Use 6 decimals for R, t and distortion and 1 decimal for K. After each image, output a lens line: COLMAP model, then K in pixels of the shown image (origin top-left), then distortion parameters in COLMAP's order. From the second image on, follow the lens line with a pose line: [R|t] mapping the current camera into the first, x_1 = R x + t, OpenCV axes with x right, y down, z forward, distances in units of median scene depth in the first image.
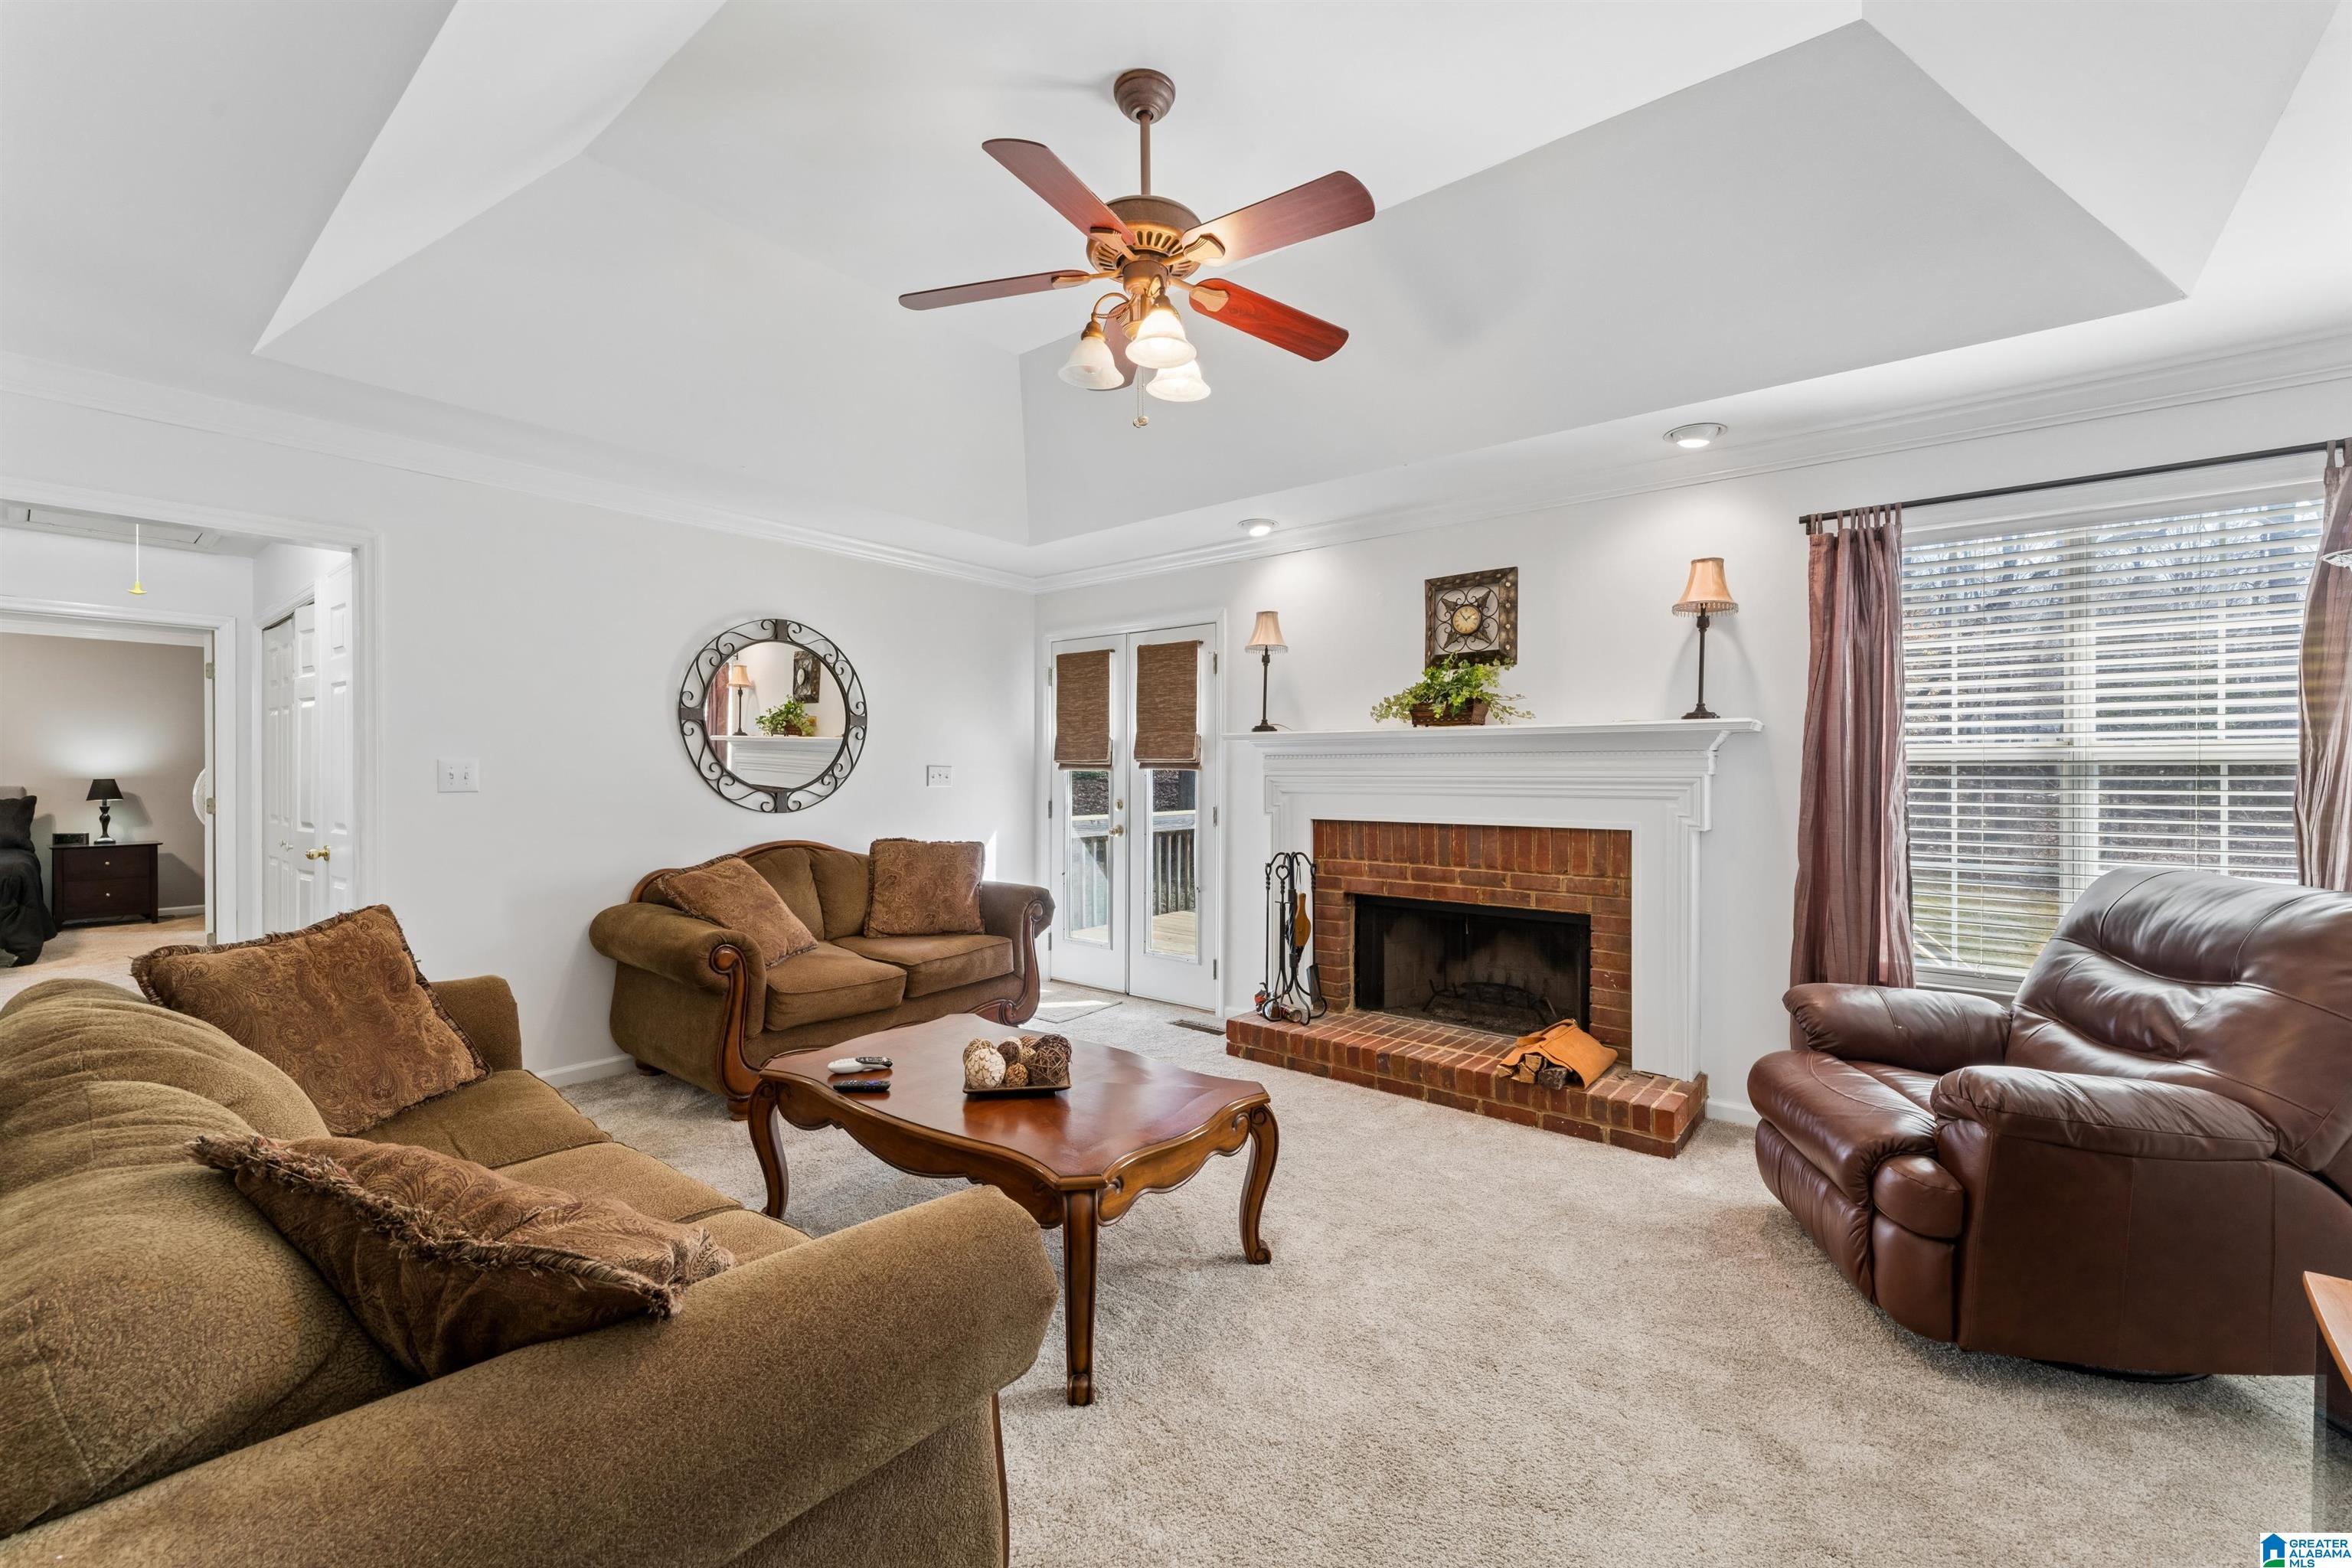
lens RADIAL K [[953.1, 0, 1169.7], [0, 953.1, 759.9], [0, 0, 1]] dist [-0.000701, 0.000271]
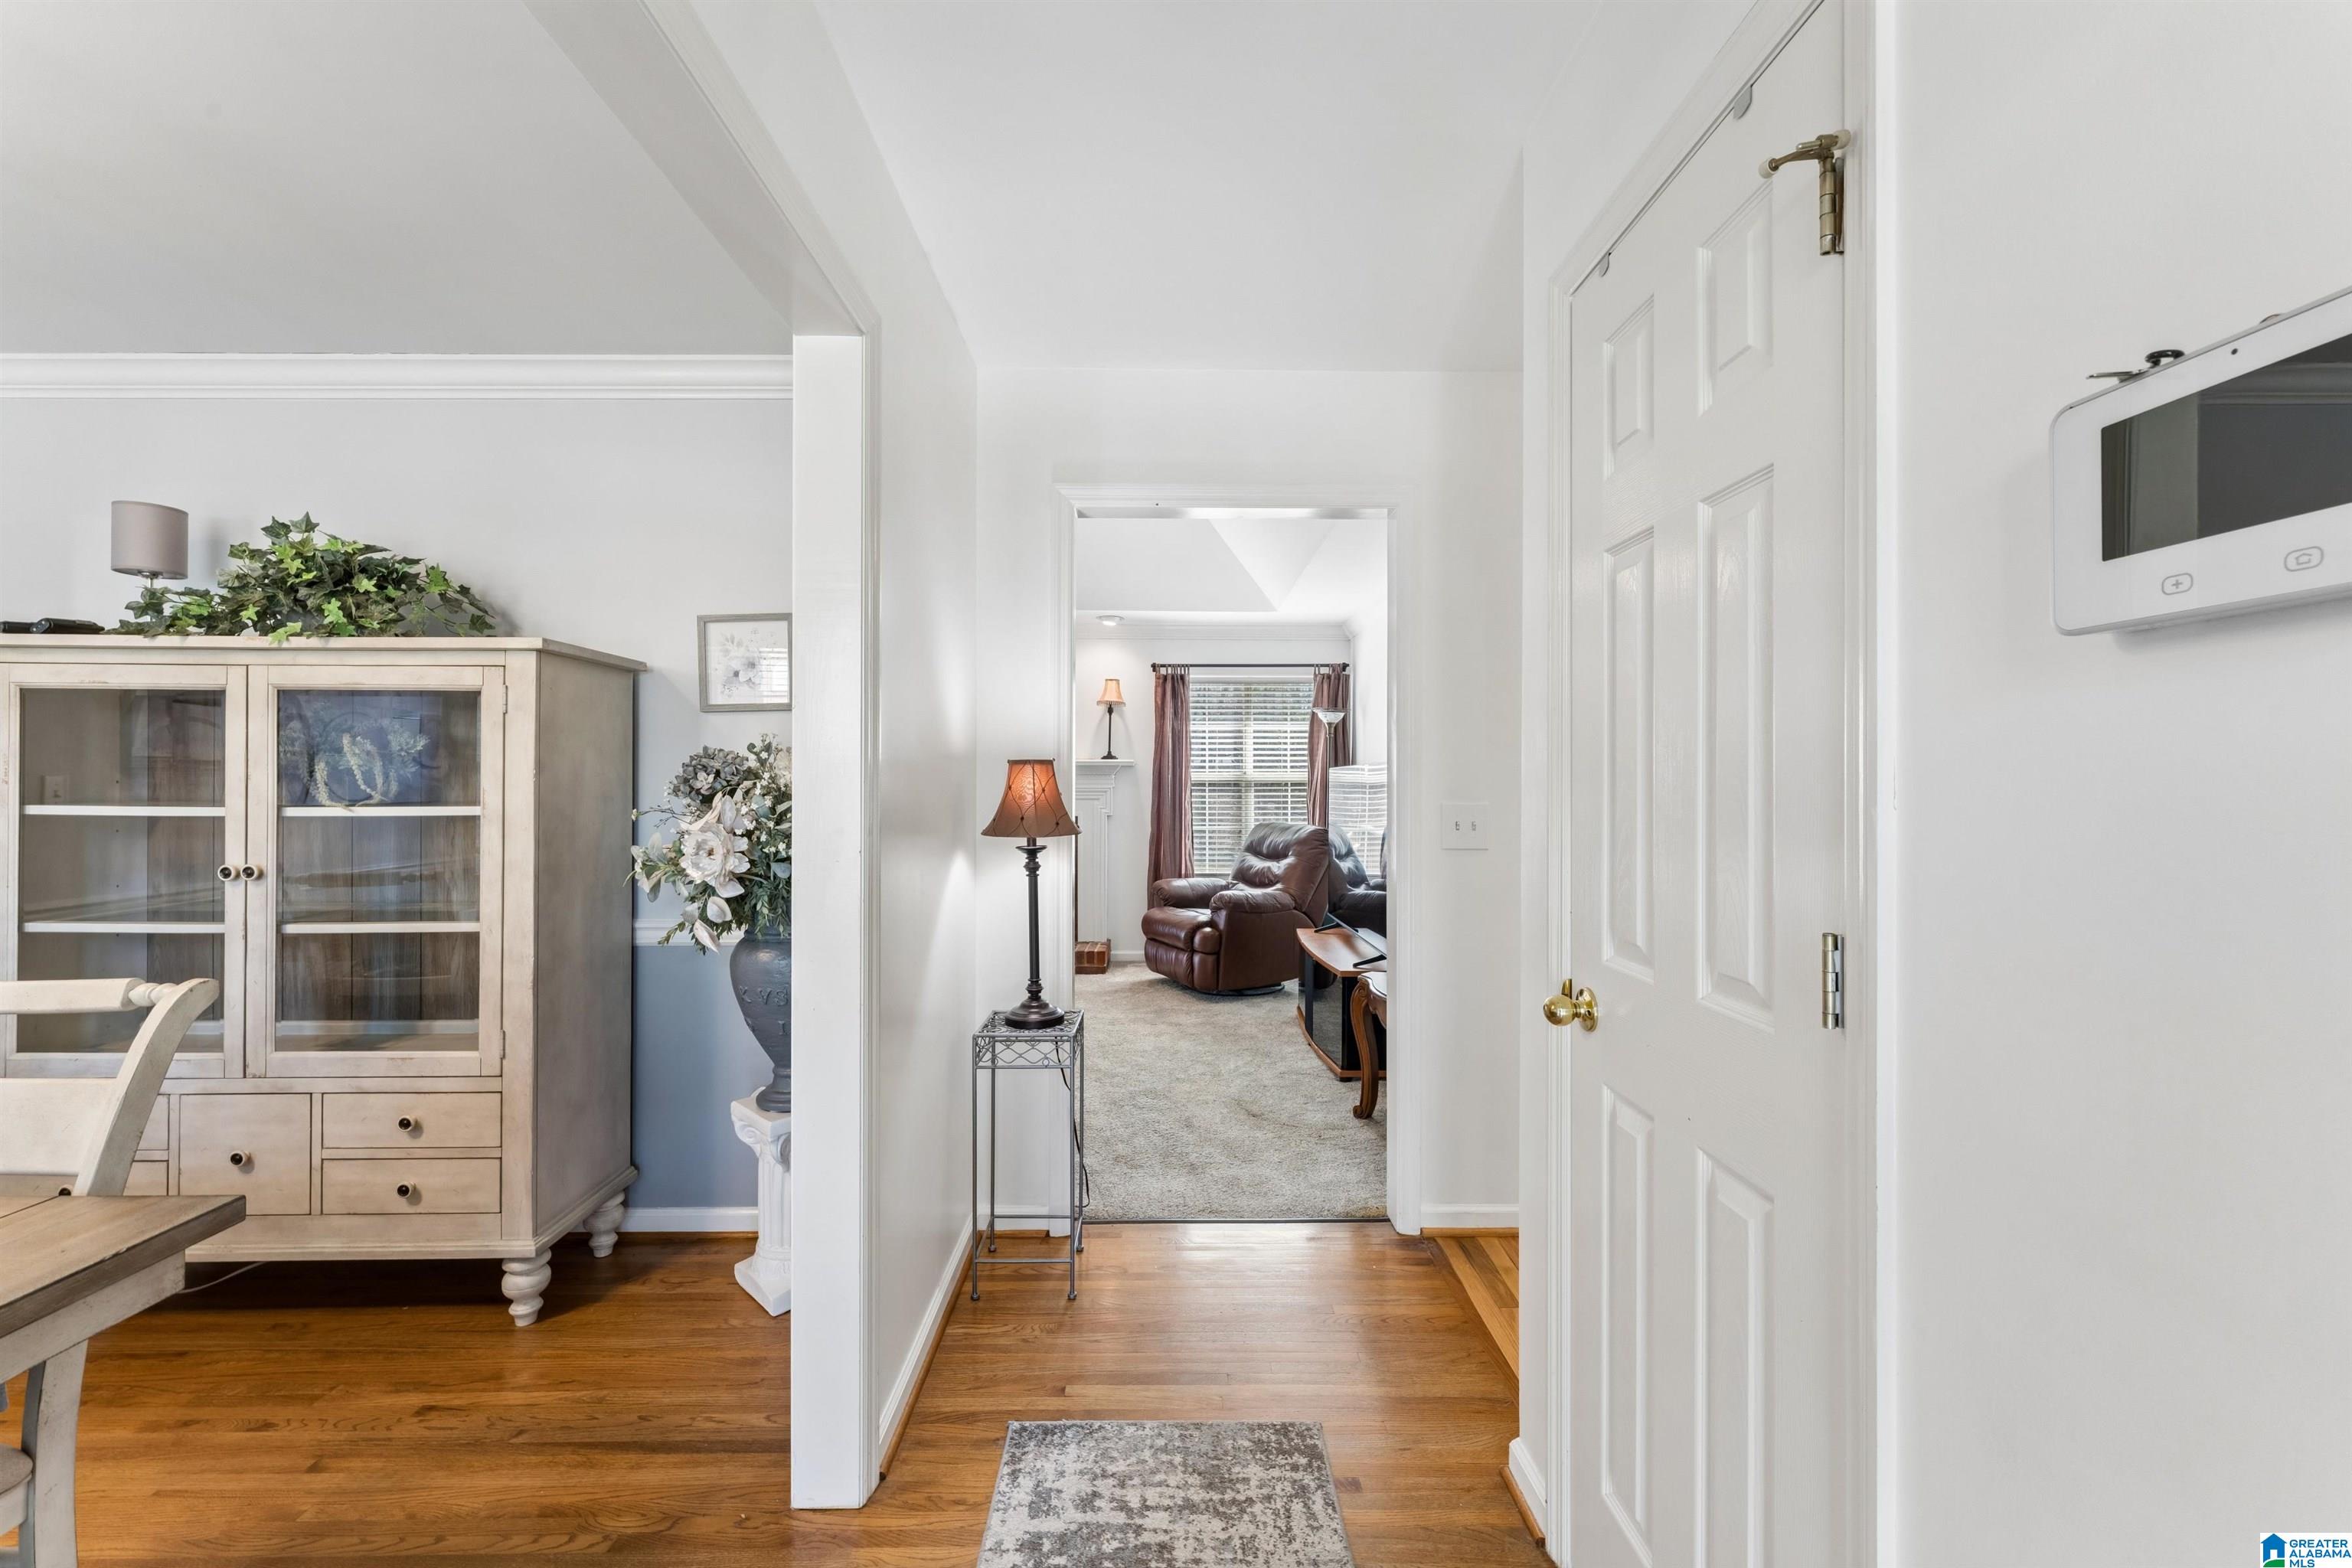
lens RADIAL K [[953.1, 0, 1176.0], [0, 953.1, 780.9], [0, 0, 1]] dist [-0.000701, 0.000271]
pose [[0.763349, -0.000467, 0.645986, -0.755142], [-0.003567, 0.999981, 0.004937, -0.009446], [-0.645977, -0.006073, 0.763333, -0.739578]]
